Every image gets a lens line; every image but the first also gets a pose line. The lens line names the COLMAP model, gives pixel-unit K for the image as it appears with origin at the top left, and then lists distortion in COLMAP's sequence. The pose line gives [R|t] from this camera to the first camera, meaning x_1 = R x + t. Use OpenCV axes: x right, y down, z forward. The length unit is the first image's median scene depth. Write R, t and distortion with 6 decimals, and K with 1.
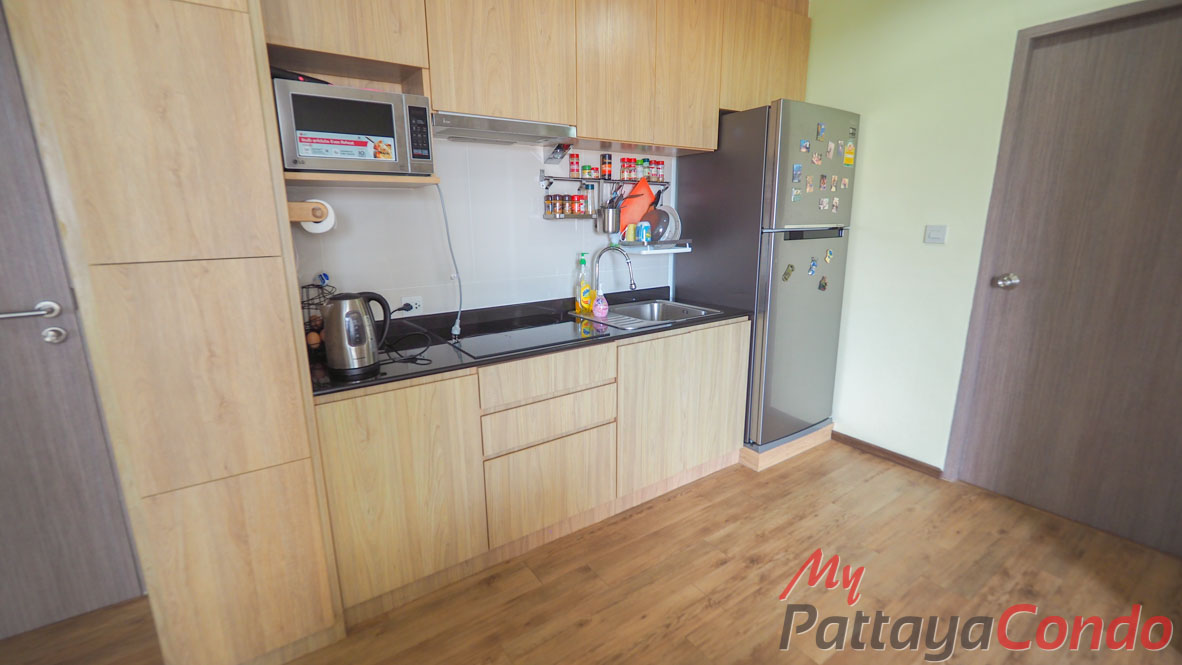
lens RADIAL K [[502.0, 0, 567.7], [0, 502.0, 324.3], [0, 0, 1]] dist [-0.013098, 0.000802]
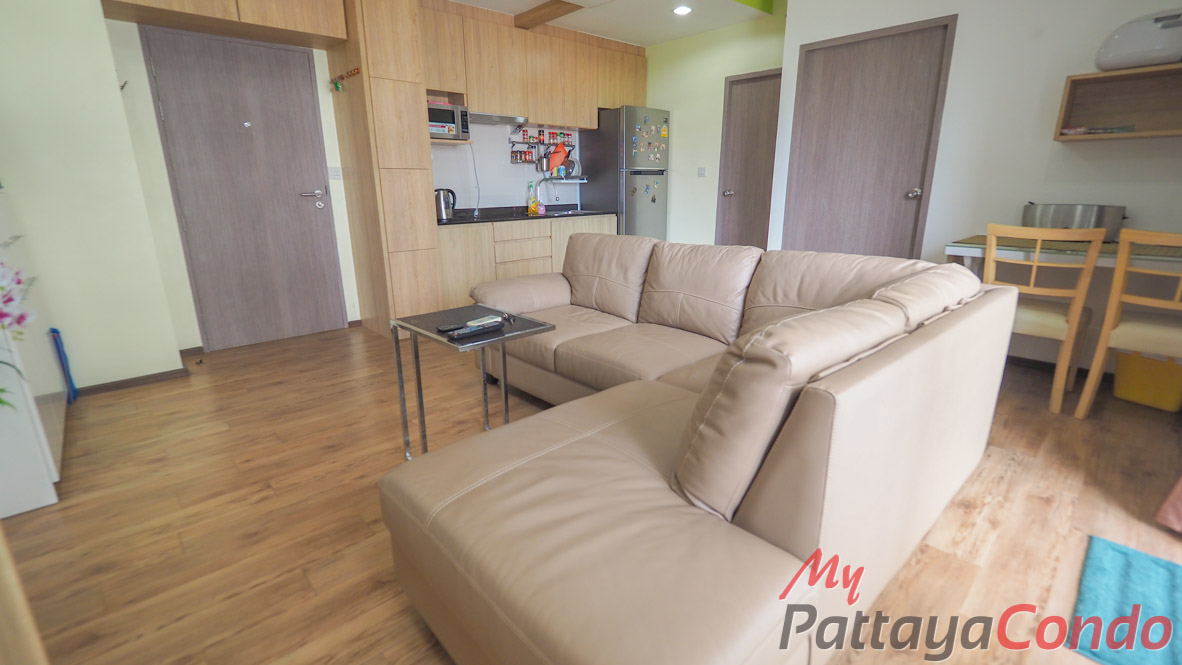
lens RADIAL K [[539.7, 0, 585.9], [0, 539.7, 330.5], [0, 0, 1]] dist [-0.015056, 0.000047]
pose [[0.985208, -0.043601, 0.165725, -0.133220], [0.035215, 0.997962, 0.053208, 0.332875], [-0.167707, -0.046585, 0.984736, -1.127266]]
